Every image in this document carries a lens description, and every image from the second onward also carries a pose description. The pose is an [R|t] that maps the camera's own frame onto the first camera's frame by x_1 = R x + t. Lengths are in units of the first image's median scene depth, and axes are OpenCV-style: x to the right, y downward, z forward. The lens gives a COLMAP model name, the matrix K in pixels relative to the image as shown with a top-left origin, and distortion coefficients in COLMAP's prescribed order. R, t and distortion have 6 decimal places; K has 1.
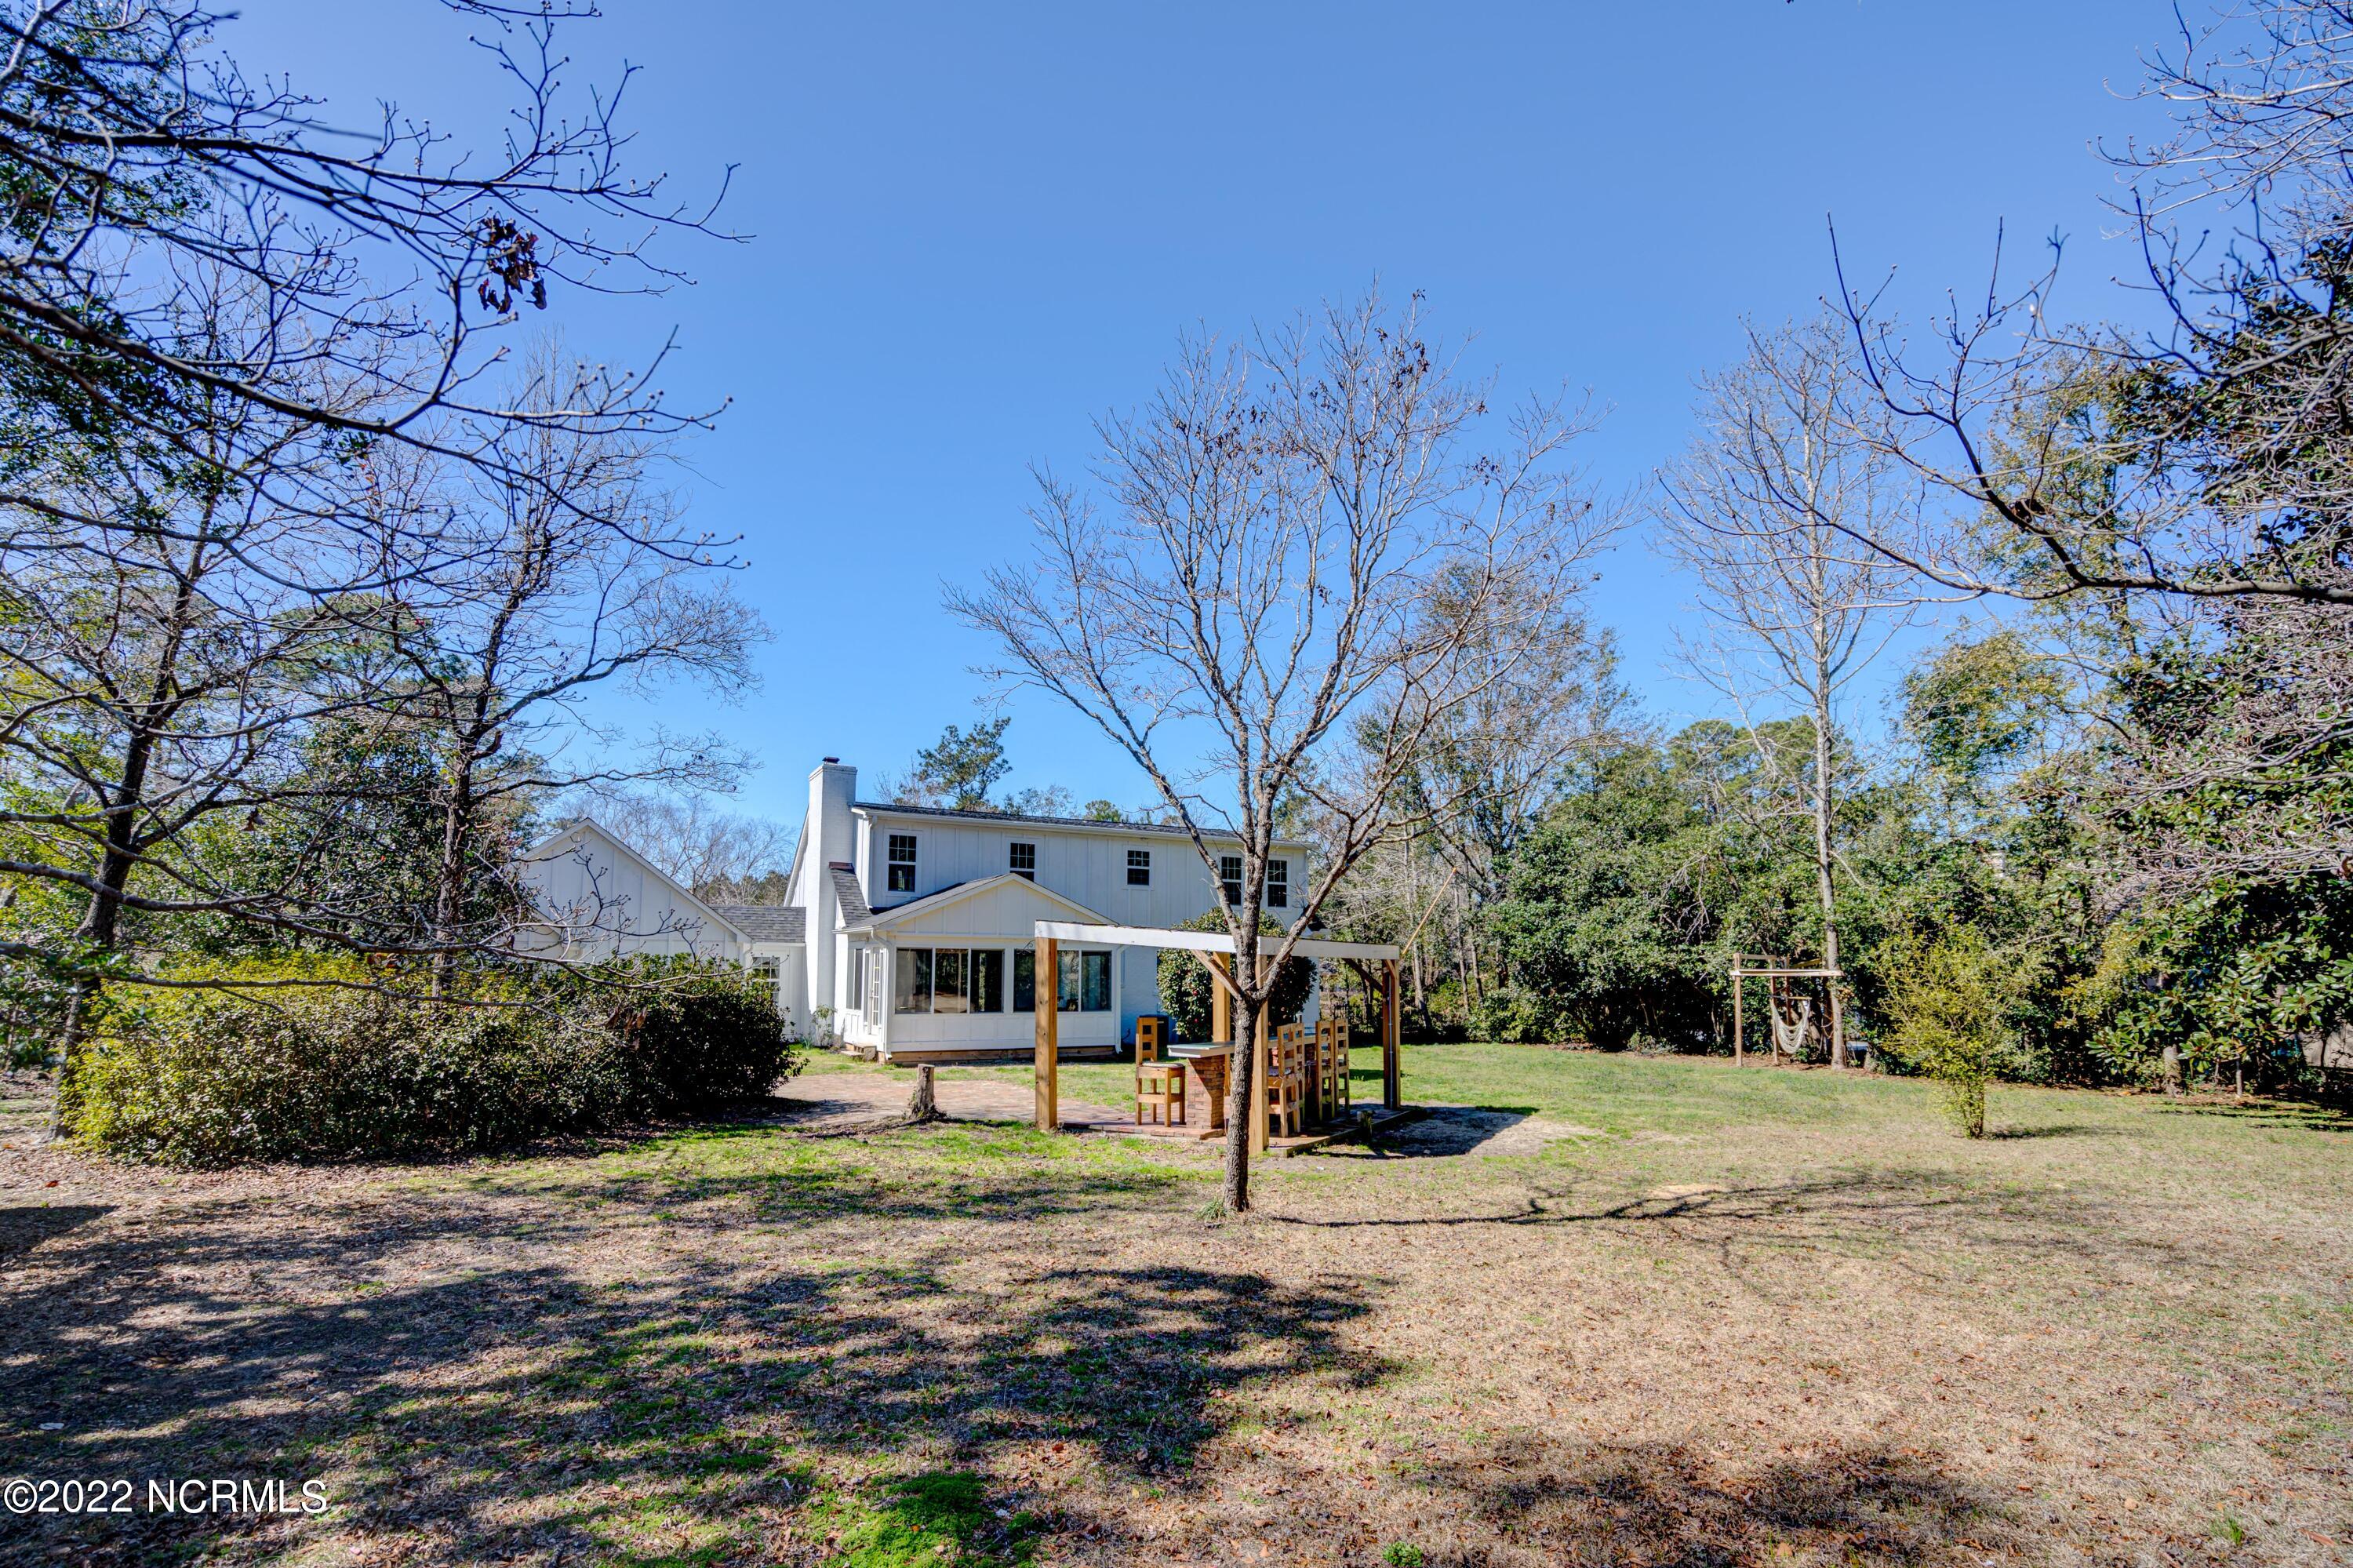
lens RADIAL K [[1119.8, 0, 1148.4], [0, 1119.8, 894.4], [0, 0, 1]] dist [-0.003780, 0.001888]
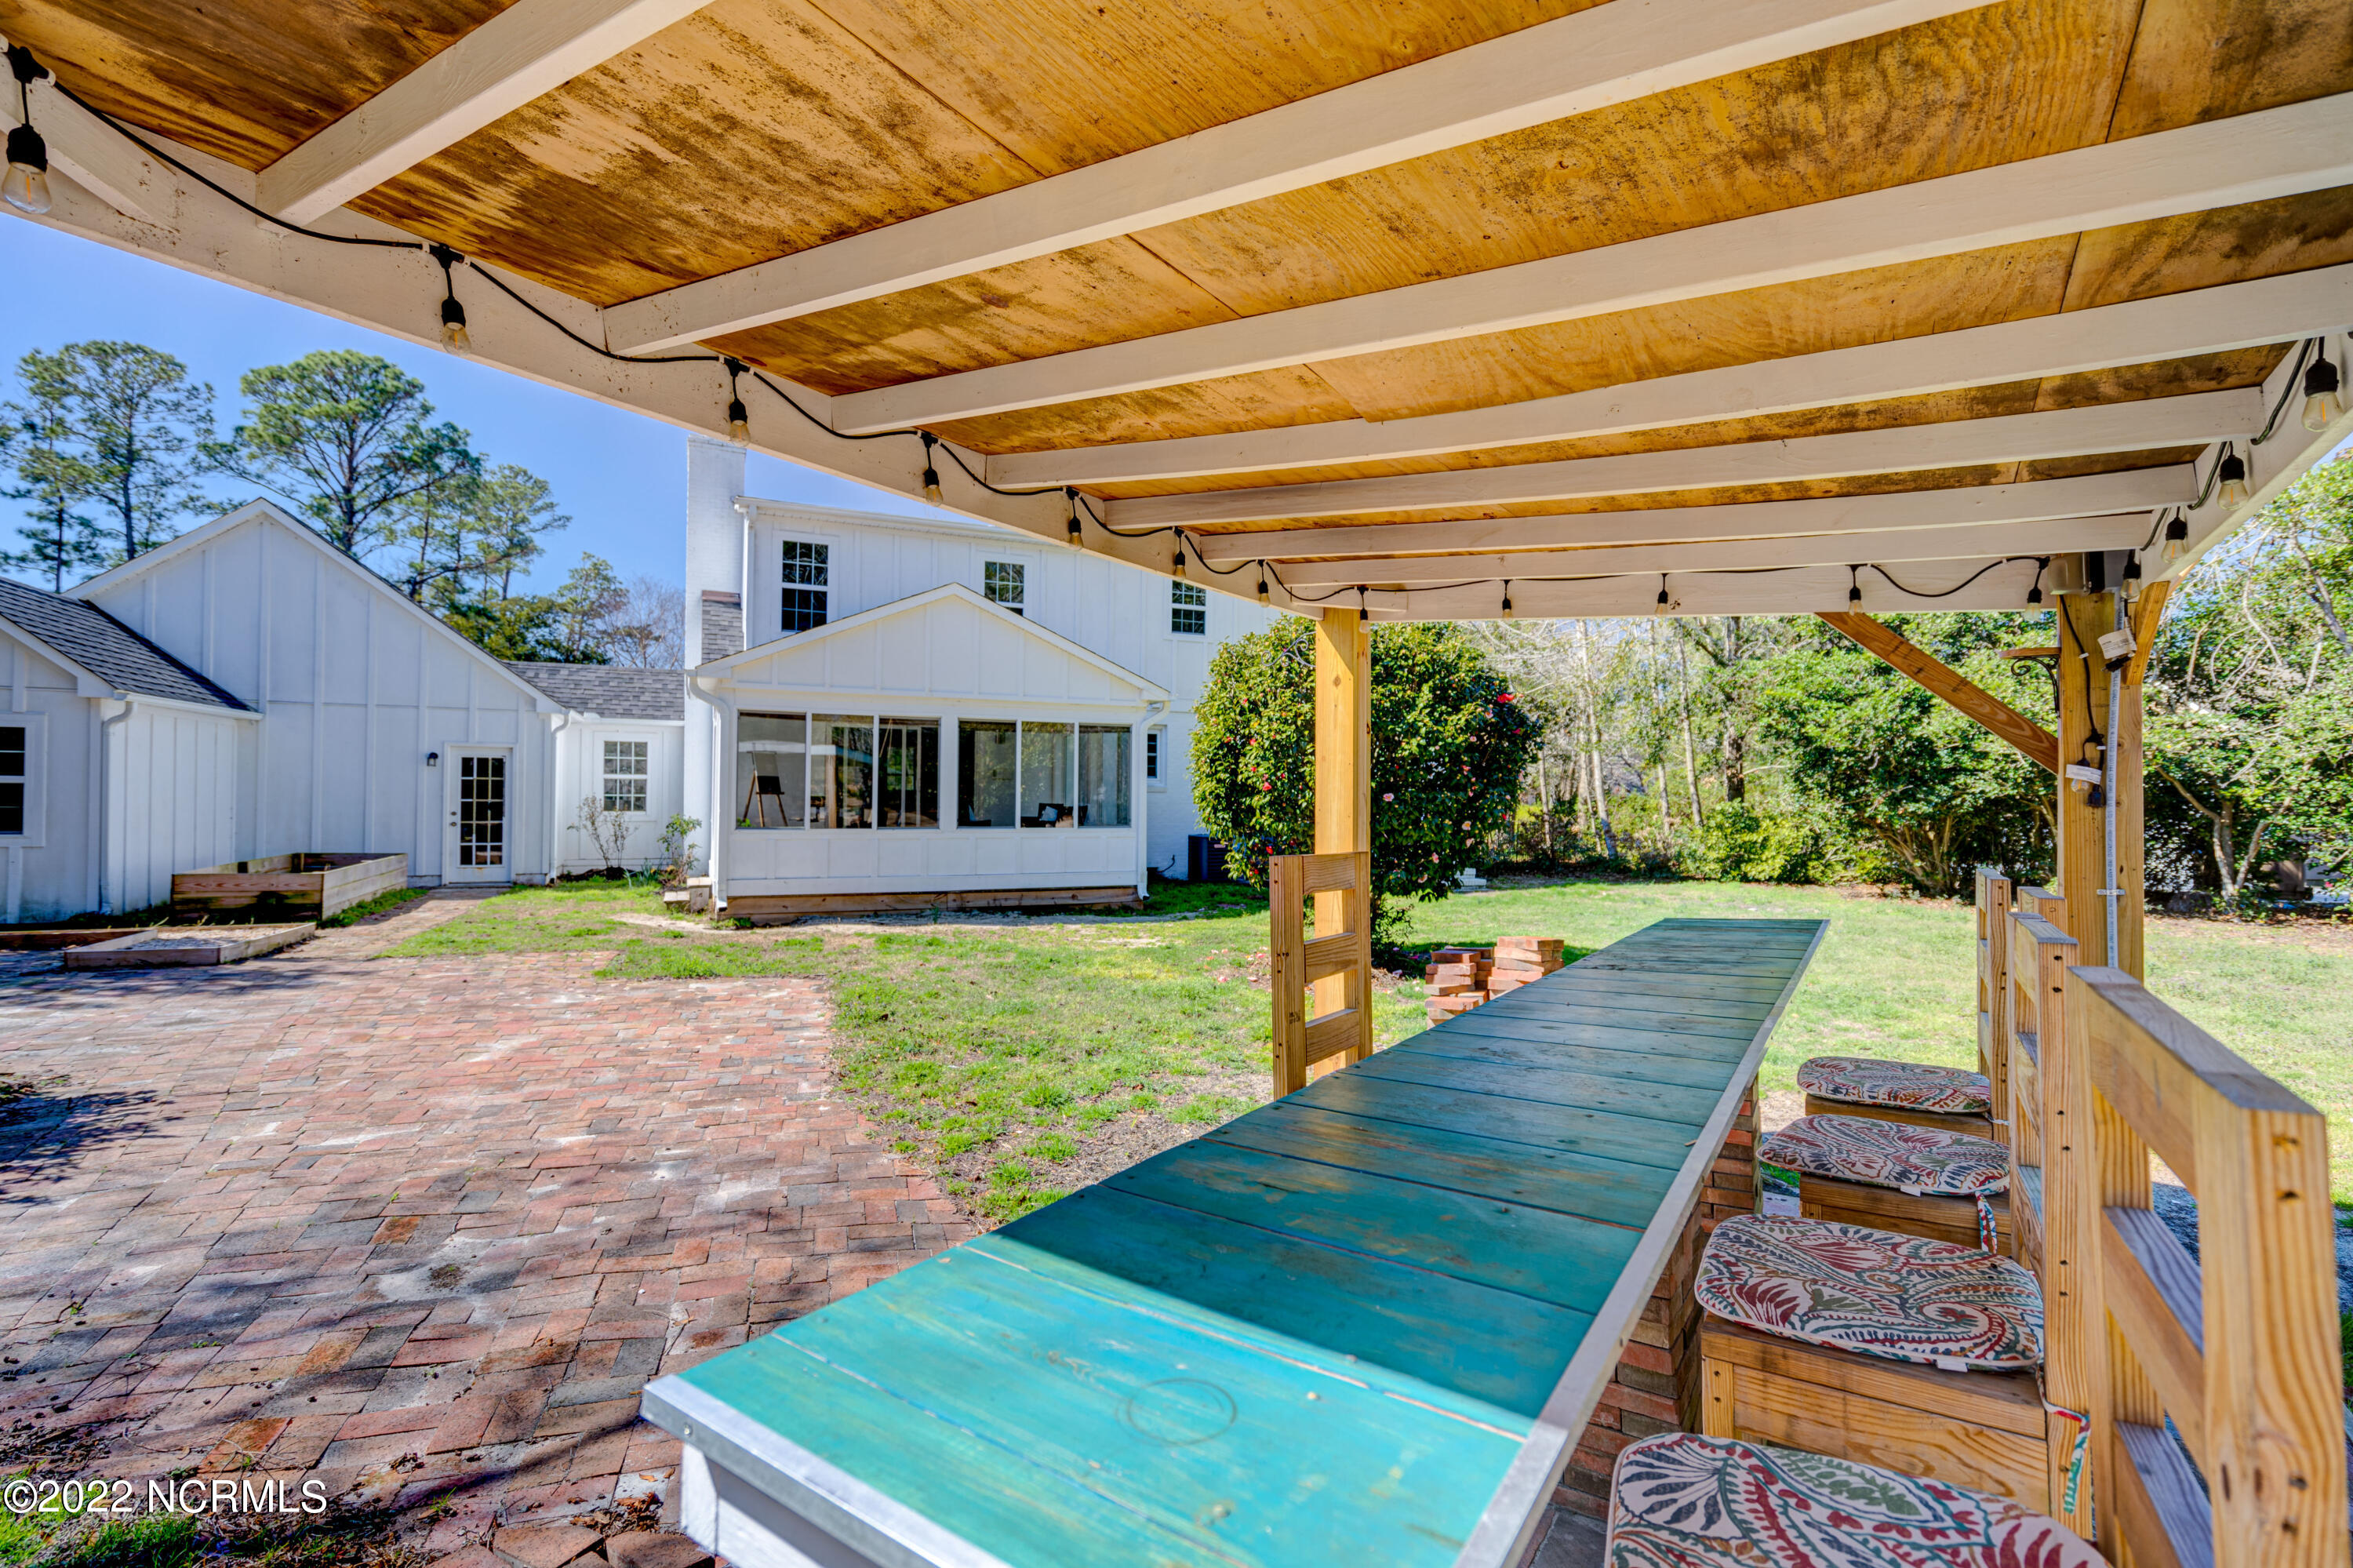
lens RADIAL K [[1070.9, 0, 1152.3], [0, 1070.9, 794.8], [0, 0, 1]] dist [-0.000717, 0.002911]
pose [[0.996732, 0.008072, -0.080373, 0.021465], [-0.002303, 0.997430, 0.071616, 0.043296], [0.080745, -0.071197, 0.994189, 0.408802]]
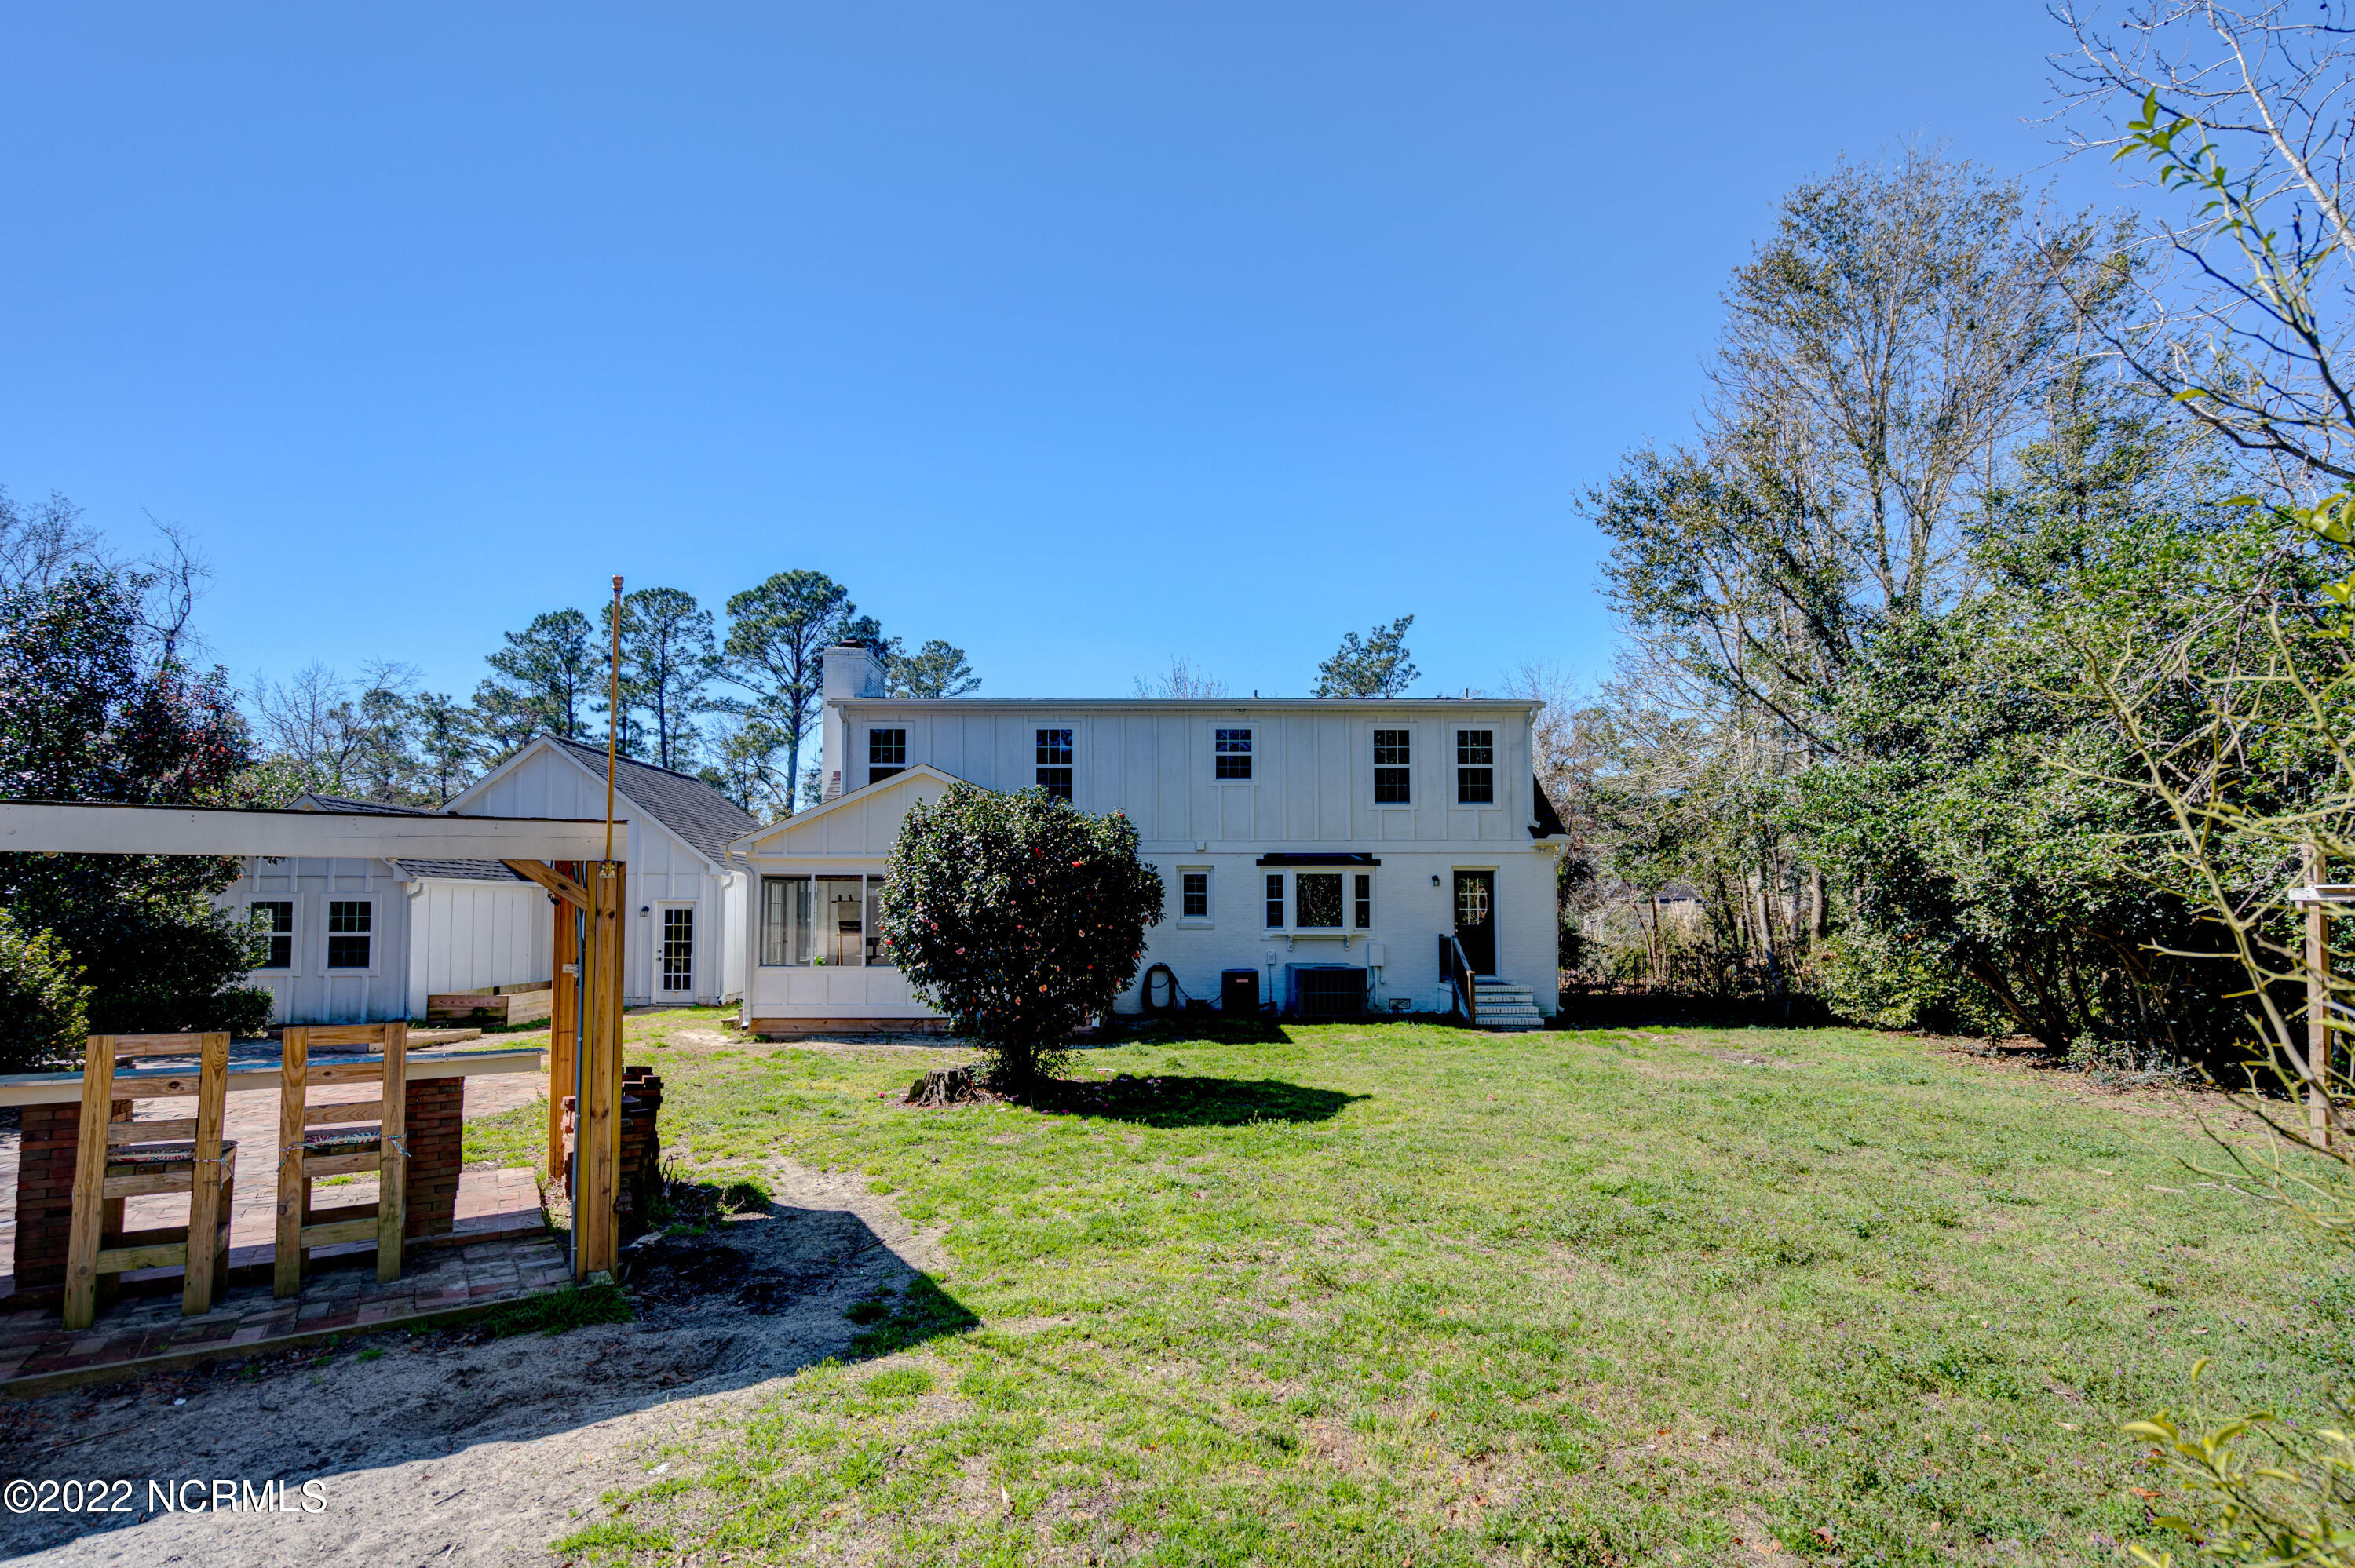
lens RADIAL K [[1120.6, 0, 1166.6], [0, 1120.6, 867.3], [0, 0, 1]] dist [-0.003780, 0.001888]
pose [[0.885882, -0.024271, -0.463275, 0.295689], [0.038430, 0.999038, 0.021145, 0.031836], [0.462316, -0.036536, 0.885962, 0.404188]]
